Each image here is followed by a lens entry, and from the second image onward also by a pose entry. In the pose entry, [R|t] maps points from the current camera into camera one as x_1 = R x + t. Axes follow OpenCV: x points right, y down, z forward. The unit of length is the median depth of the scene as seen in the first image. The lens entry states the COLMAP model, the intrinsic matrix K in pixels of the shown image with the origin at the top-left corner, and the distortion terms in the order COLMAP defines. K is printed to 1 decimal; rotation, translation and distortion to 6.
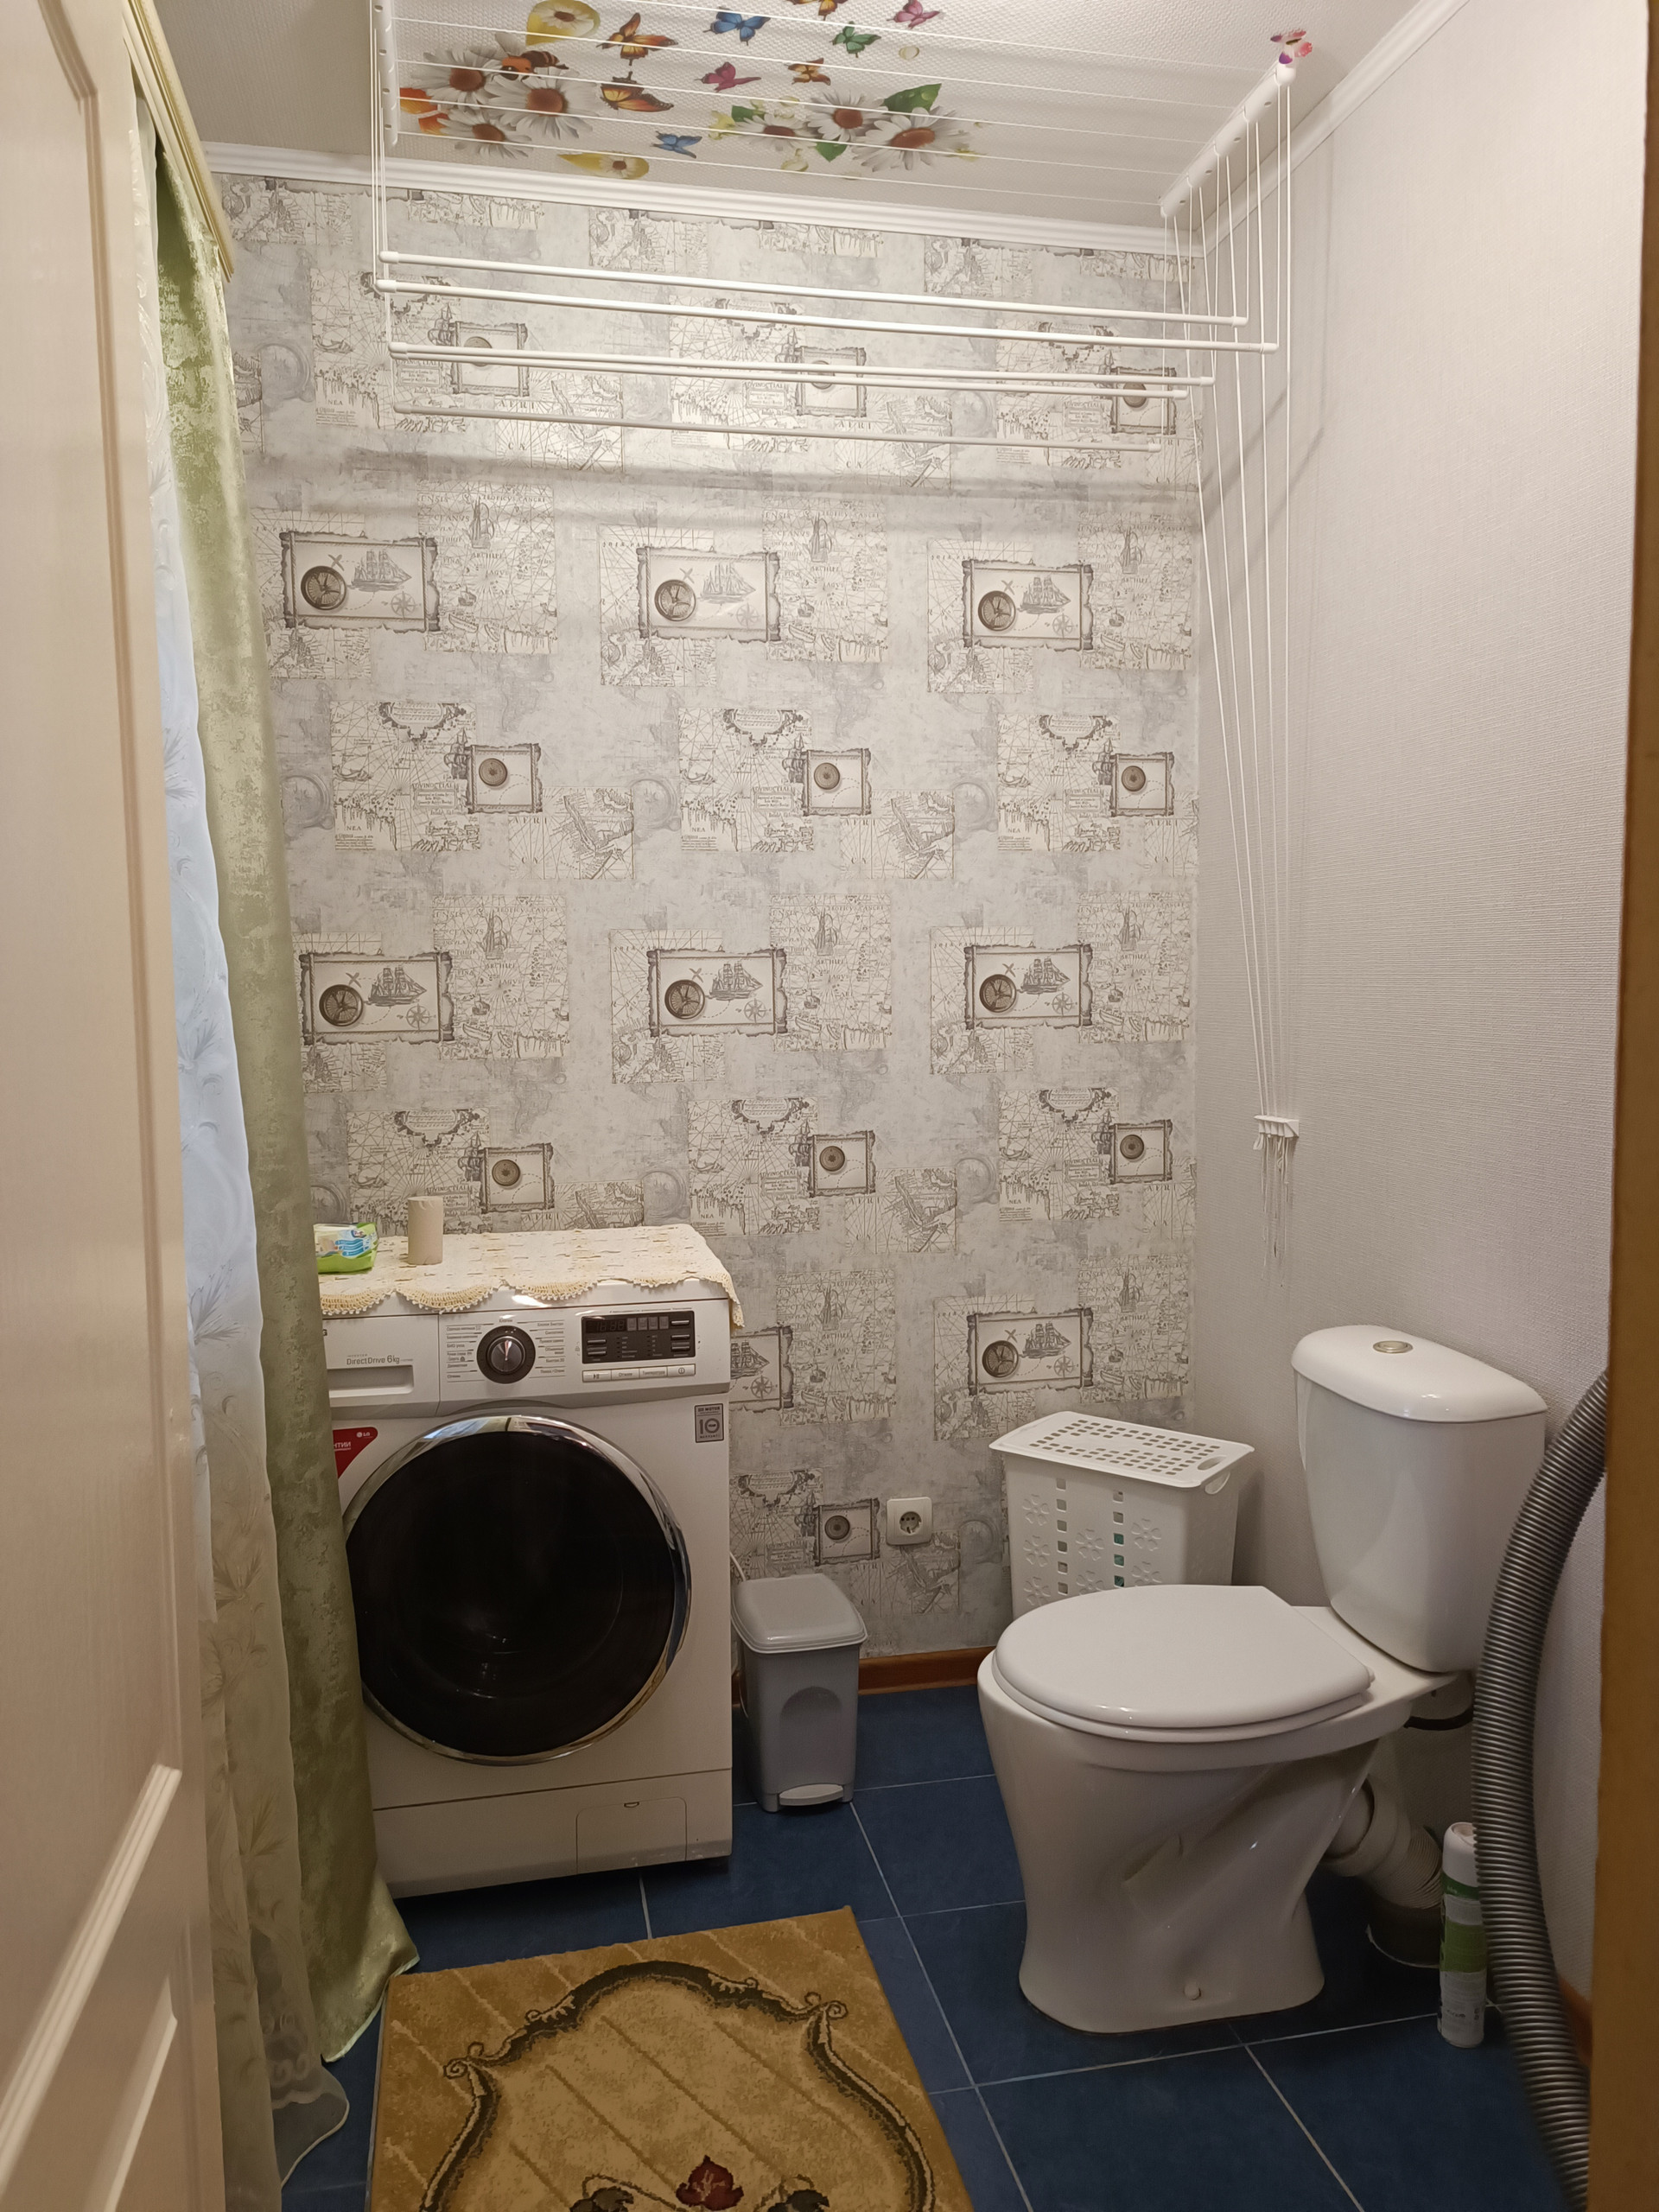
lens RADIAL K [[1616.6, 0, 831.6], [0, 1616.6, 1107.4], [0, 0, 1]] dist [0.000788, -0.000810]
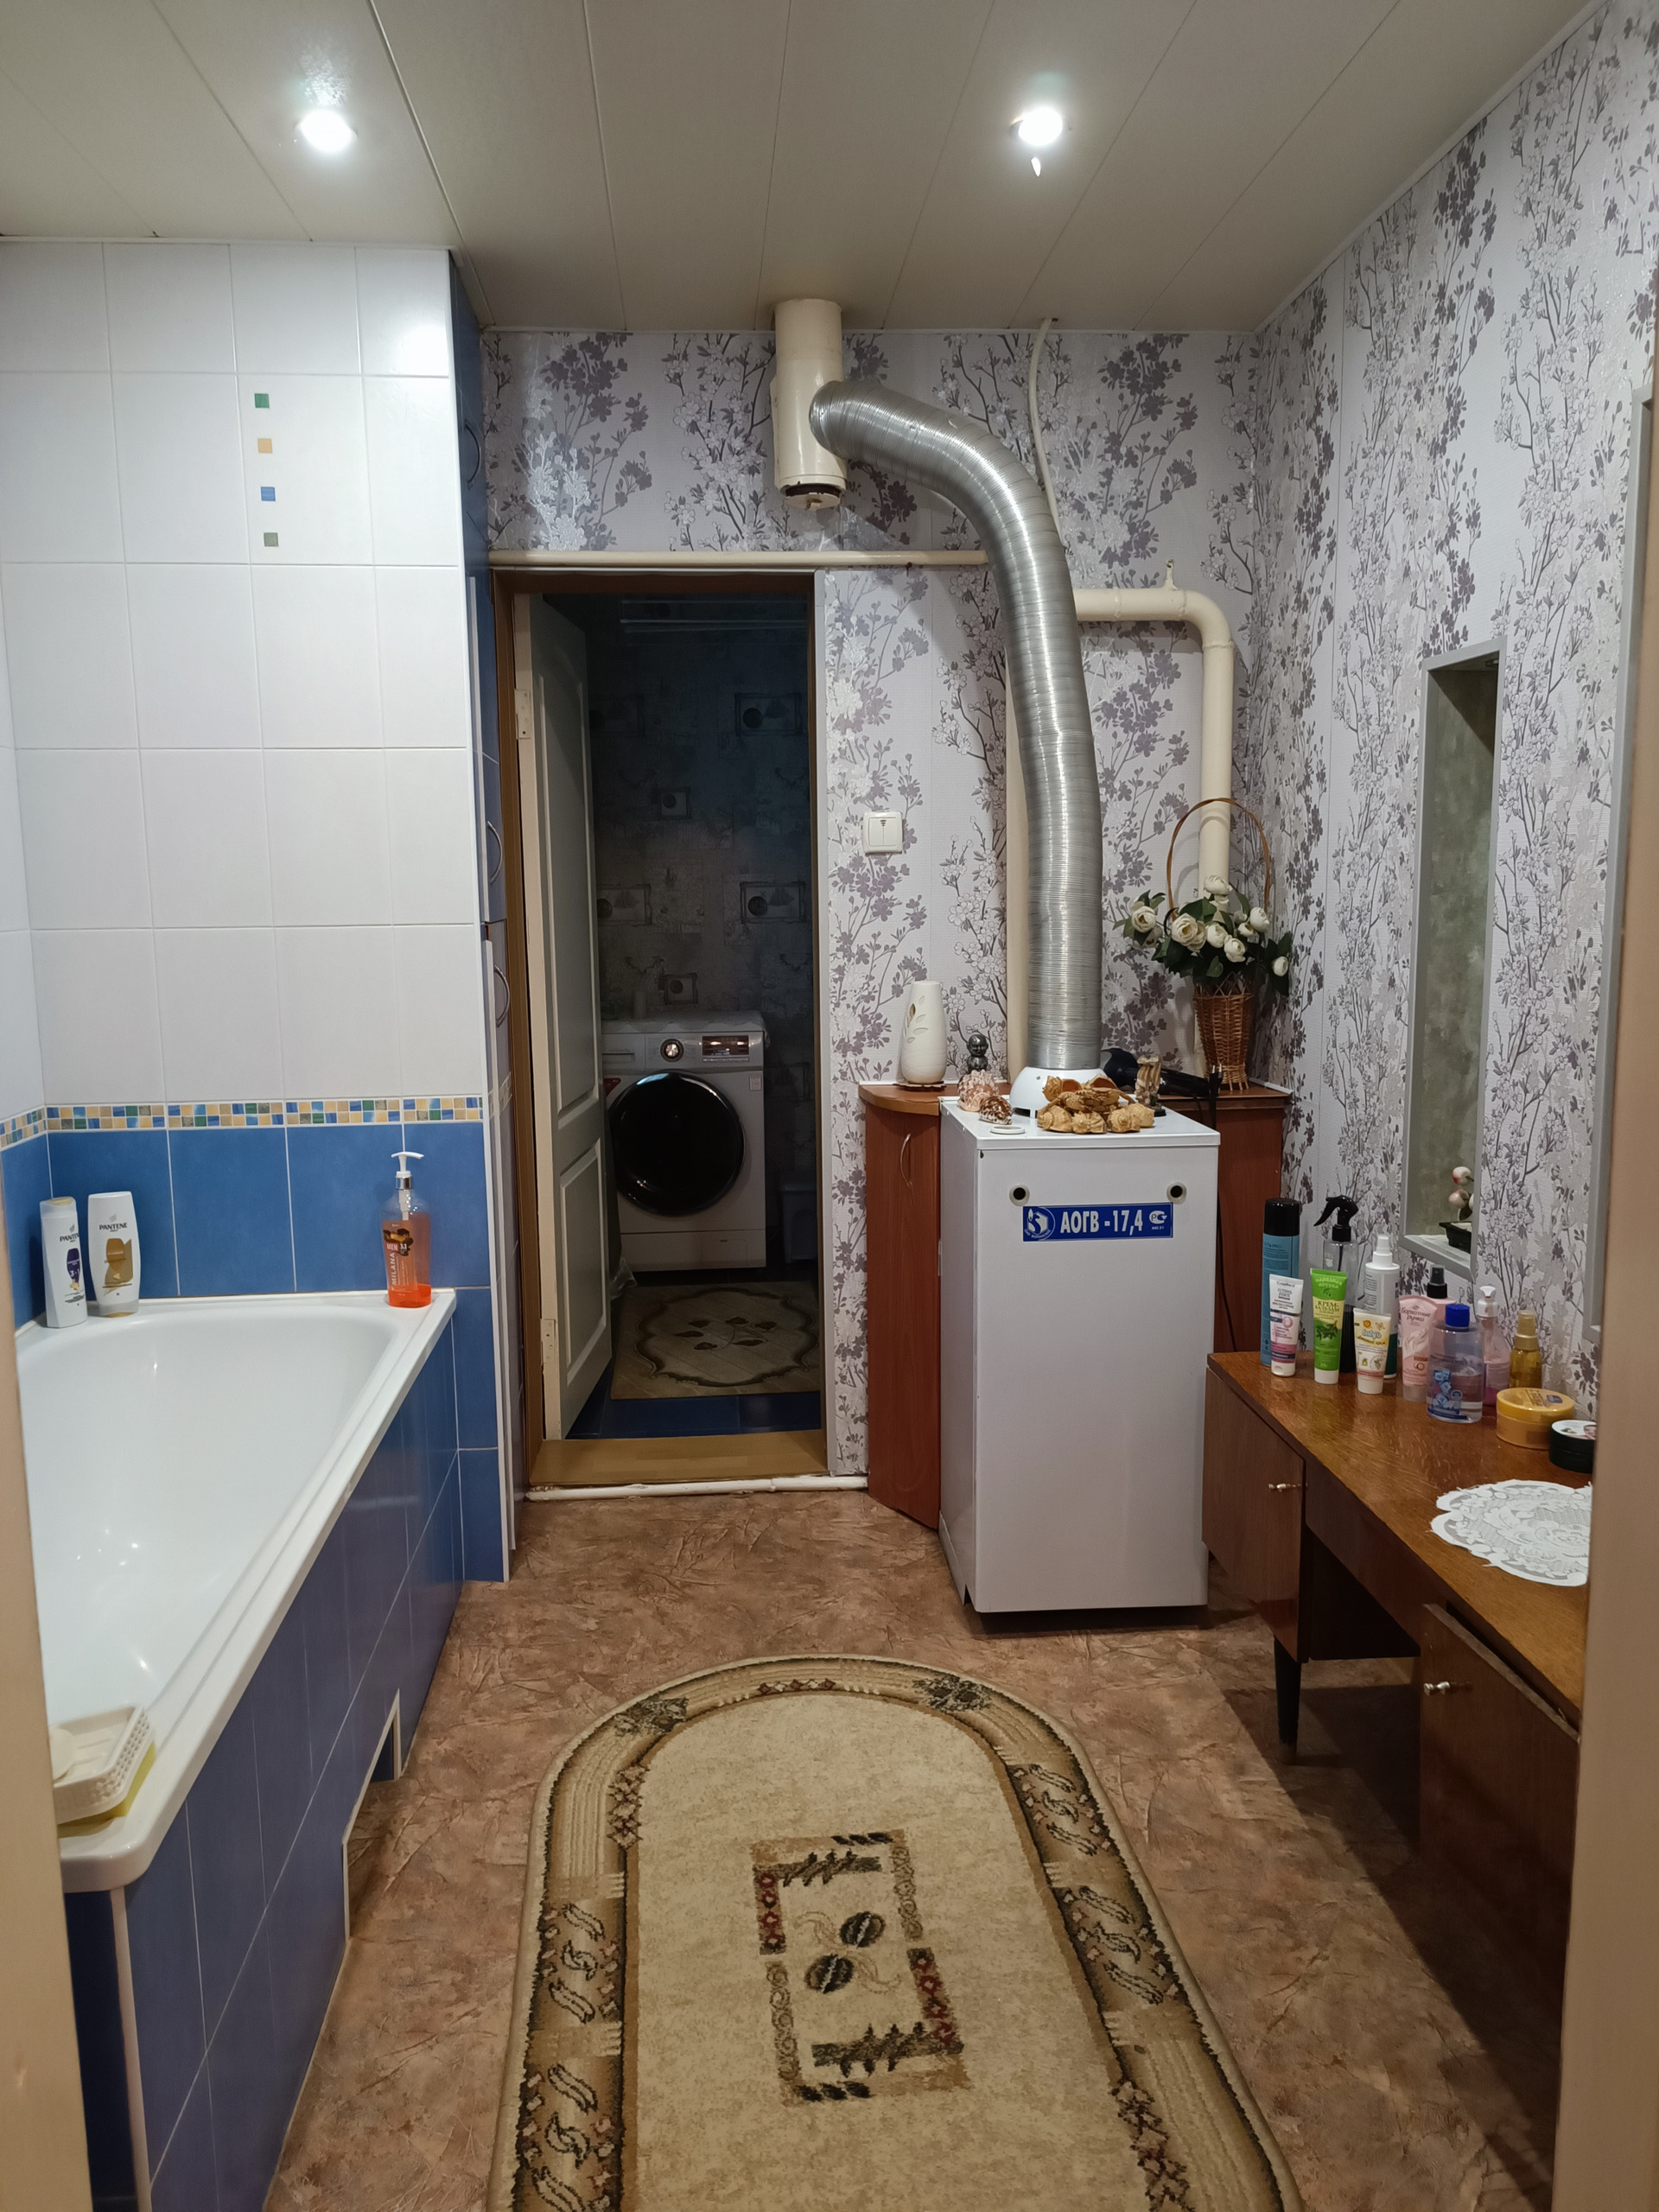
lens RADIAL K [[1616.6, 0, 829.8], [0, 1616.6, 1109.8], [0, 0, 1]] dist [0.000788, -0.000810]
pose [[0.992631, 0.014426, -0.120316, 0.269760], [-0.005707, 0.997352, 0.072497, 0.047598], [0.121043, -0.071276, 0.990085, -1.145241]]
